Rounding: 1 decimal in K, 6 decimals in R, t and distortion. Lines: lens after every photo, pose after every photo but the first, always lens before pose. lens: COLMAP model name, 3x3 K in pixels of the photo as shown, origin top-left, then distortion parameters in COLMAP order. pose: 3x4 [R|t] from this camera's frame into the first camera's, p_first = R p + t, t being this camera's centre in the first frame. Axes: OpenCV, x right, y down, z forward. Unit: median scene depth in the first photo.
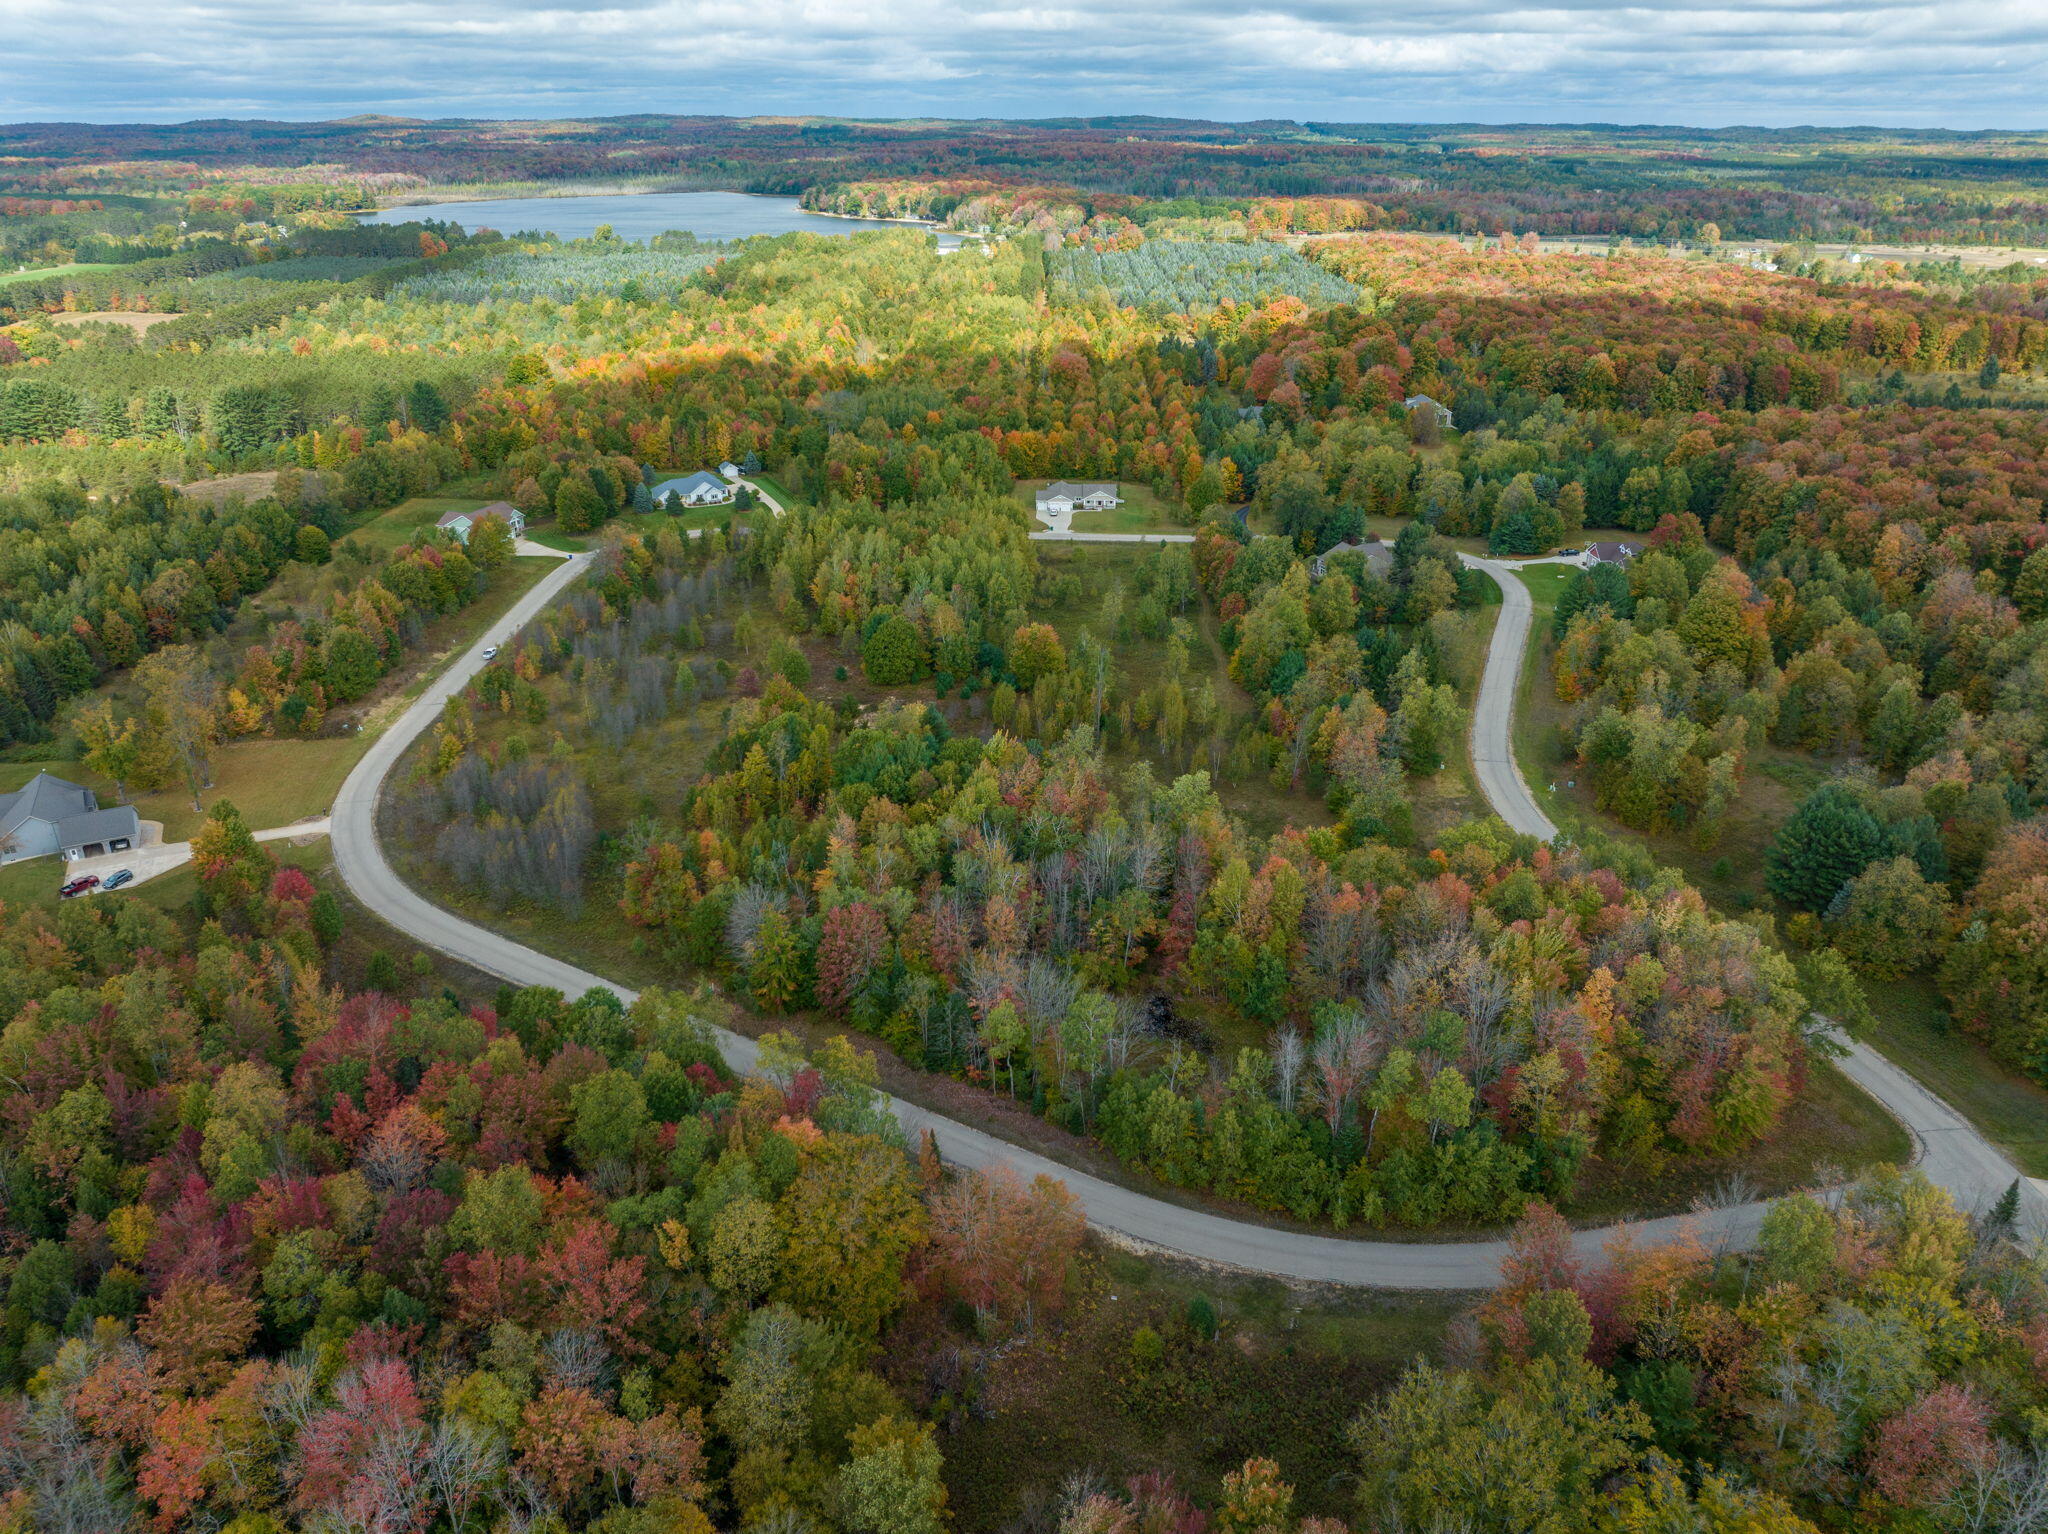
lens RADIAL K [[1451.1, 0, 1020.0], [0, 1451.1, 769.9], [0, 0, 1]] dist [-0.065285, 0.036936]
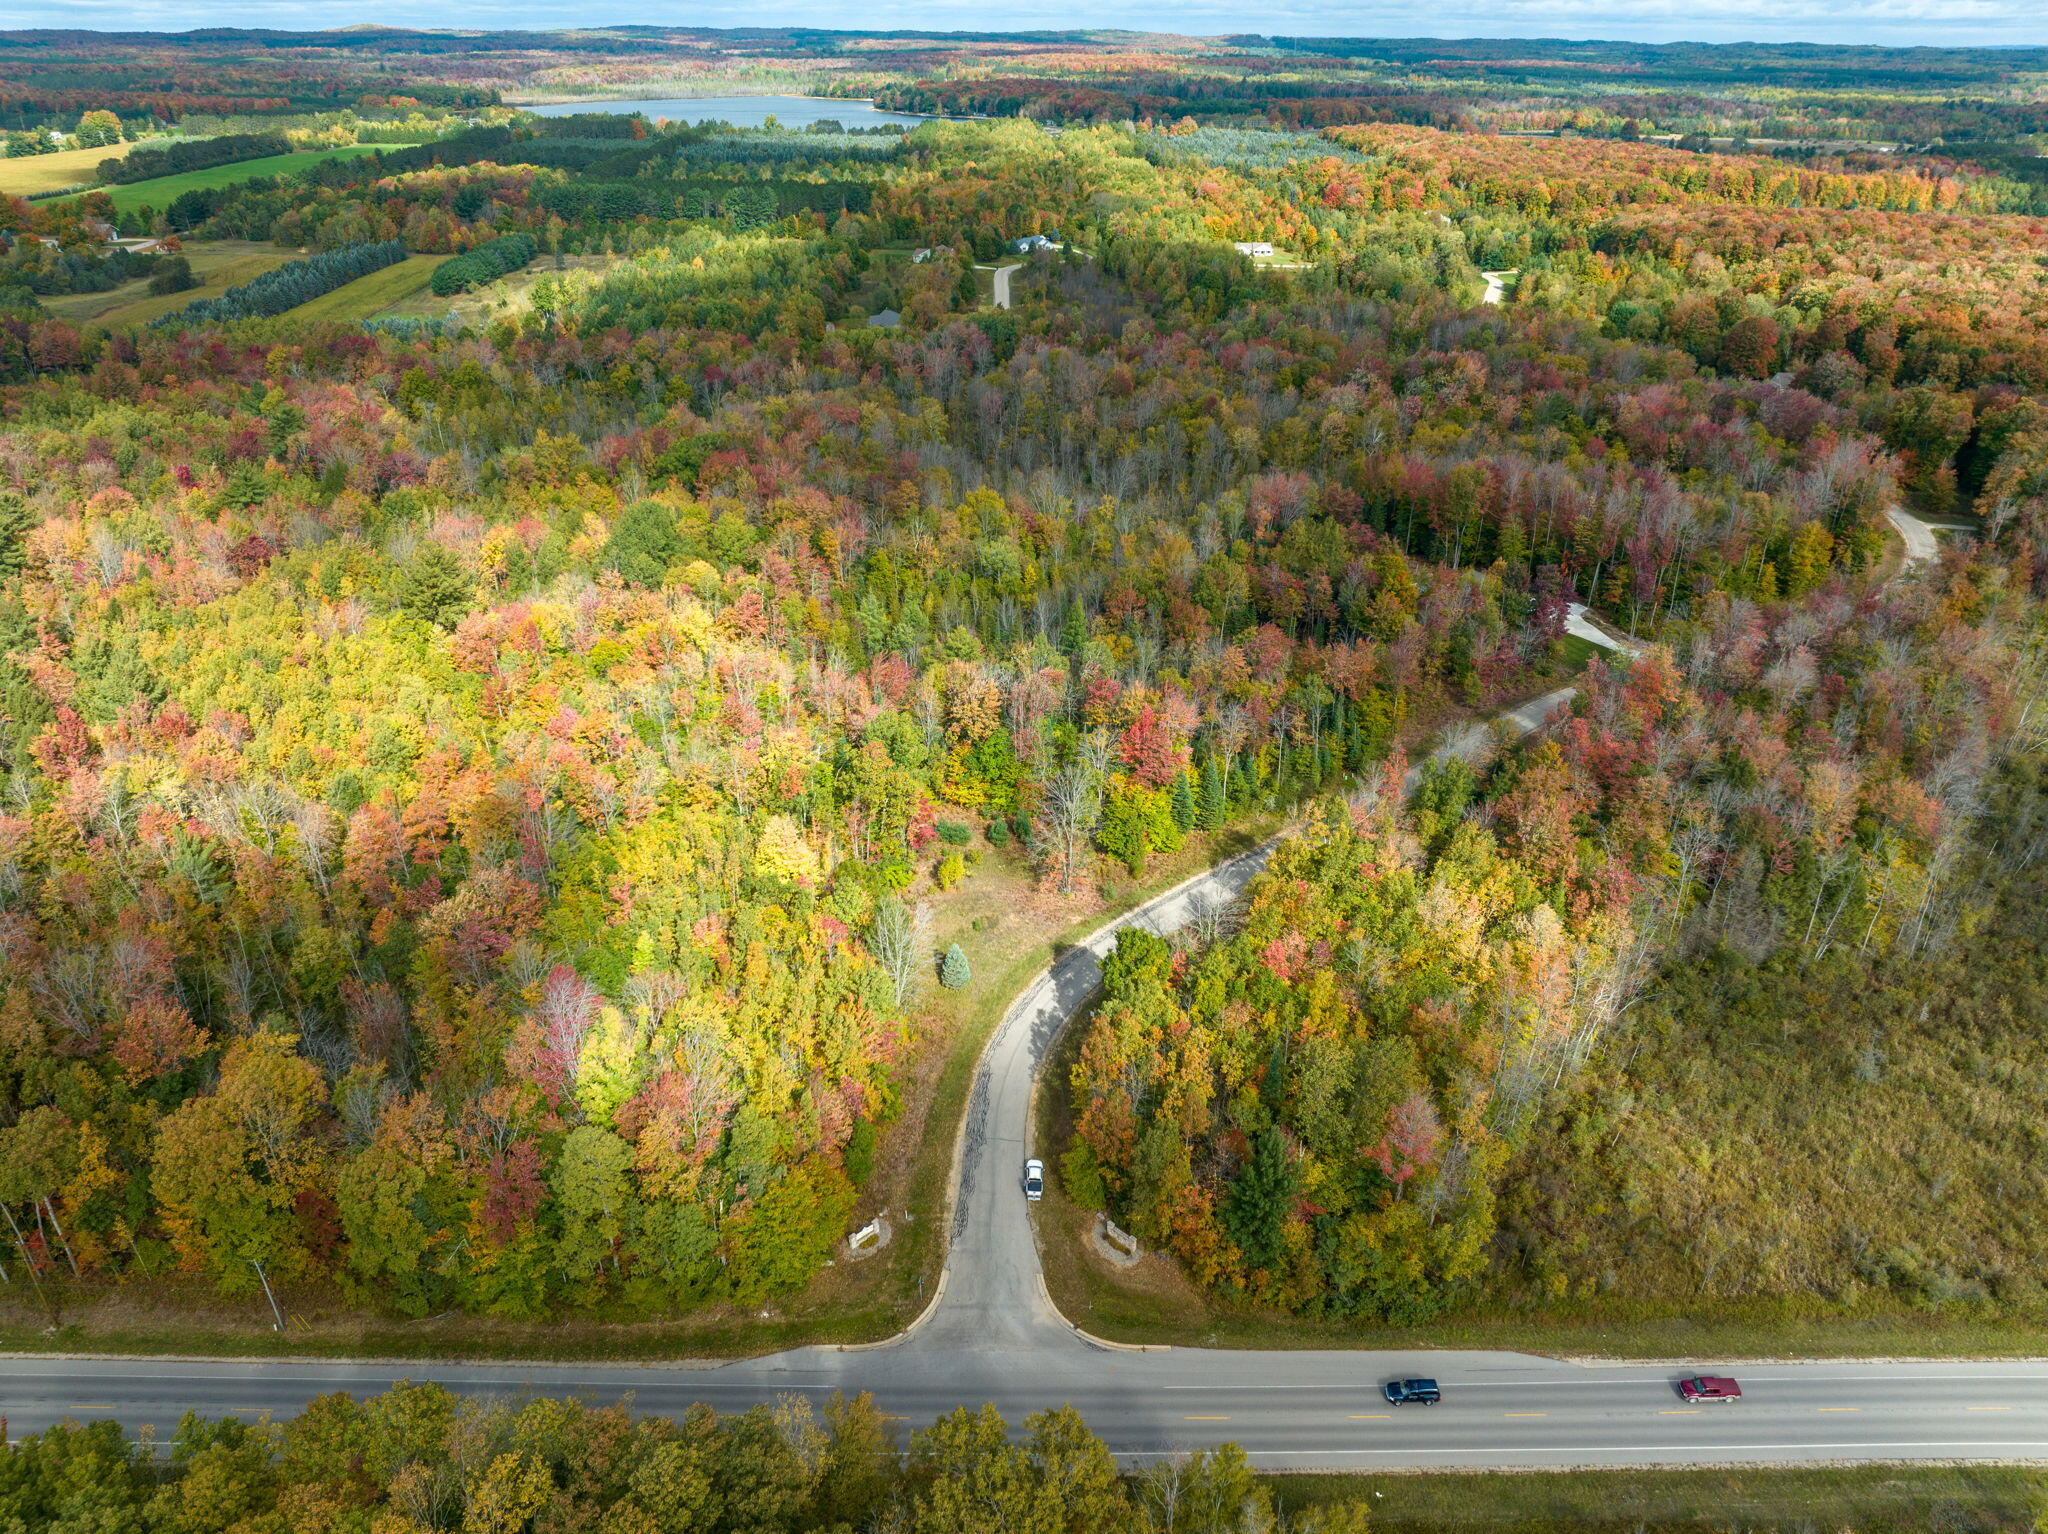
lens RADIAL K [[1451.1, 0, 1014.3], [0, 1451.1, 760.7], [0, 0, 1]] dist [-0.065285, 0.036936]
pose [[0.999531, -0.009403, 0.029149, -0.549567], [0.008071, 0.998931, 0.045505, 0.635865], [-0.029545, -0.045249, 0.998539, -1.407253]]
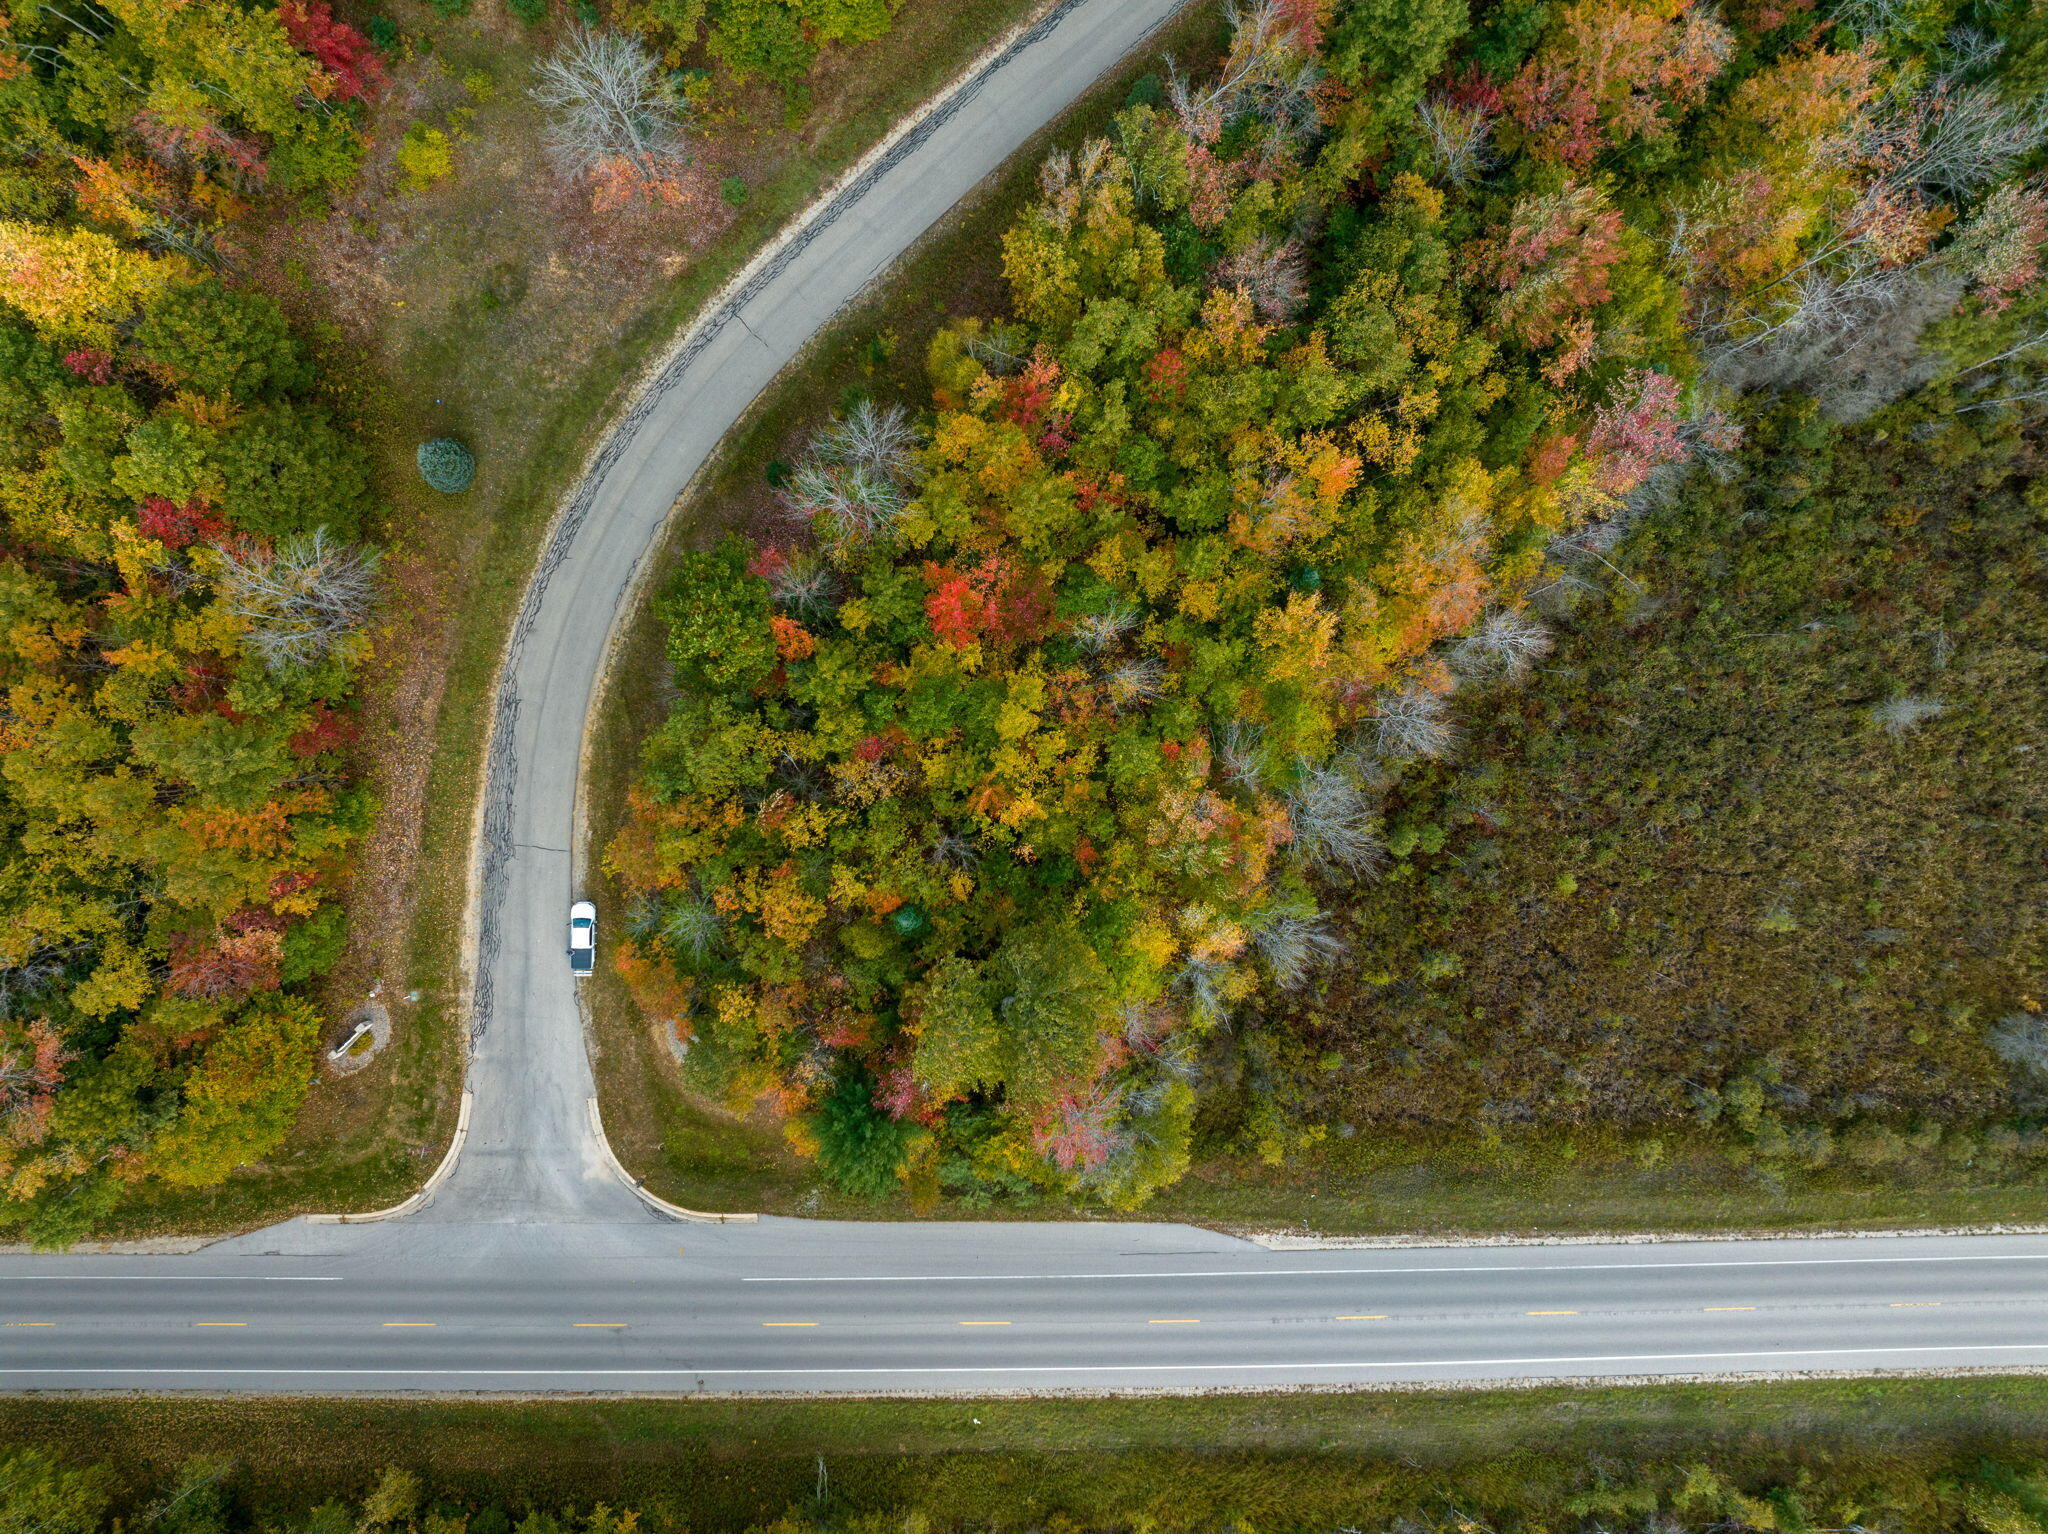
lens RADIAL K [[1451.1, 0, 1021.2], [0, 1451.1, 767.5], [0, 0, 1]] dist [-0.065285, 0.036936]
pose [[0.999304, -0.029882, 0.022337, -0.377315], [-0.007373, 0.428719, 0.903408, 0.399165], [-0.036572, -0.902943, 0.428200, -0.860490]]
